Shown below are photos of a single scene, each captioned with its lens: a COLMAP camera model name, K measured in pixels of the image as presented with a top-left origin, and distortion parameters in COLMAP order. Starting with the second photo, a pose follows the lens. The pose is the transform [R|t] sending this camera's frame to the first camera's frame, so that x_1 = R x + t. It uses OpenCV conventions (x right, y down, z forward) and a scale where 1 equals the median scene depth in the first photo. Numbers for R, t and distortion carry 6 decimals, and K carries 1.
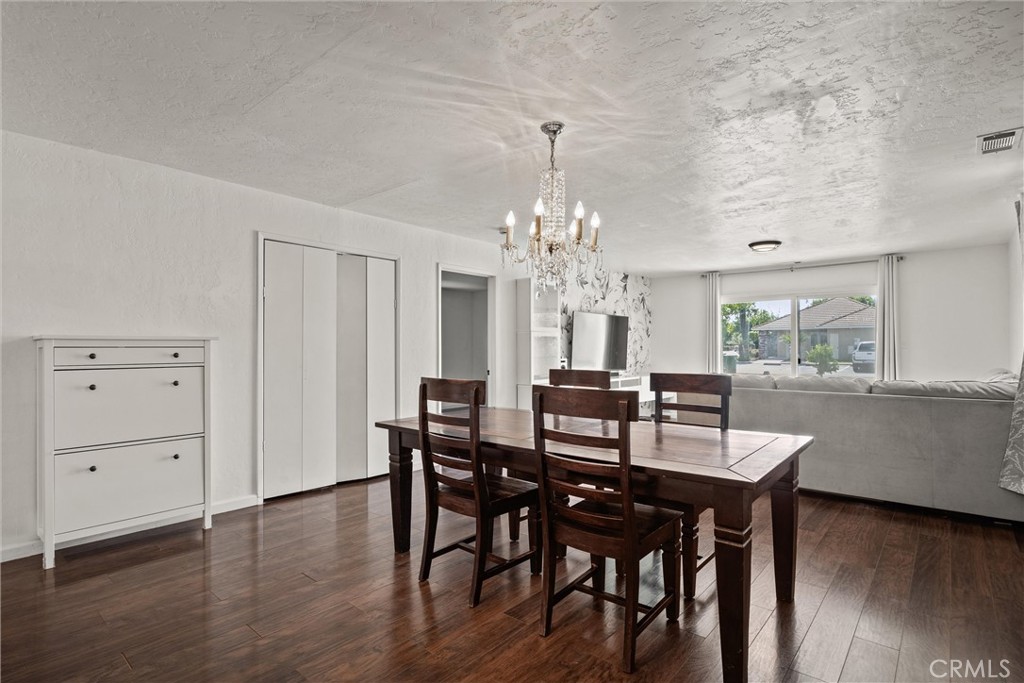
lens RADIAL K [[509.6, 0, 508.5], [0, 509.6, 348.7], [0, 0, 1]] dist [-0.004605, -0.000633]
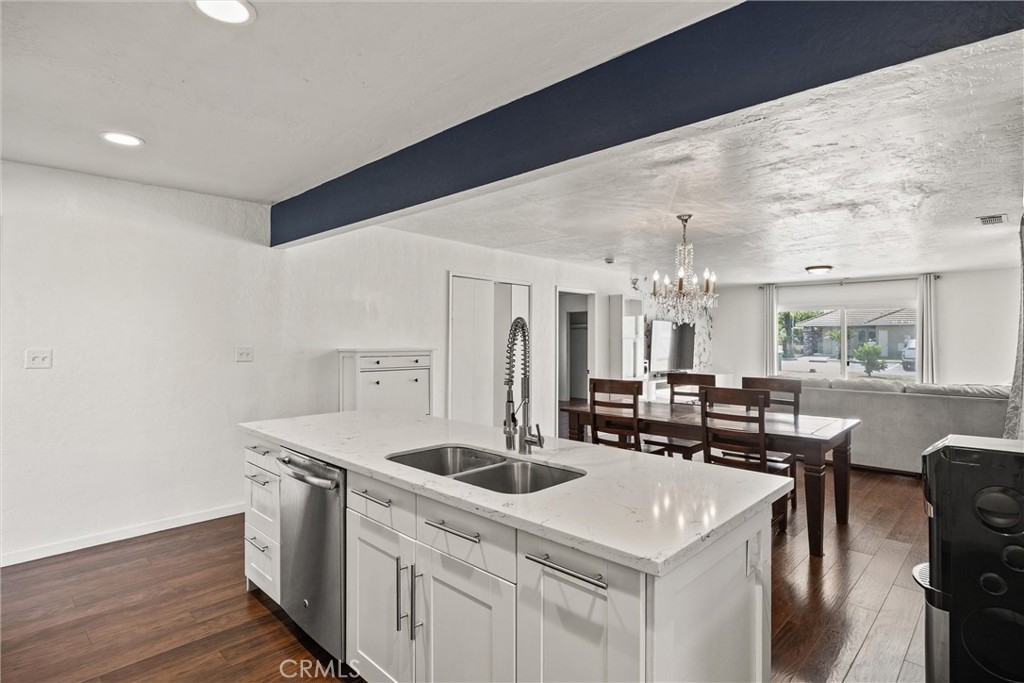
lens RADIAL K [[509.6, 0, 519.4], [0, 509.6, 335.0], [0, 0, 1]] dist [-0.004605, -0.000633]
pose [[0.998628, 0.007028, -0.051891, -0.198757], [-0.007792, 0.999864, -0.014524, -0.031630], [0.051782, 0.014908, 0.998547, -0.334566]]
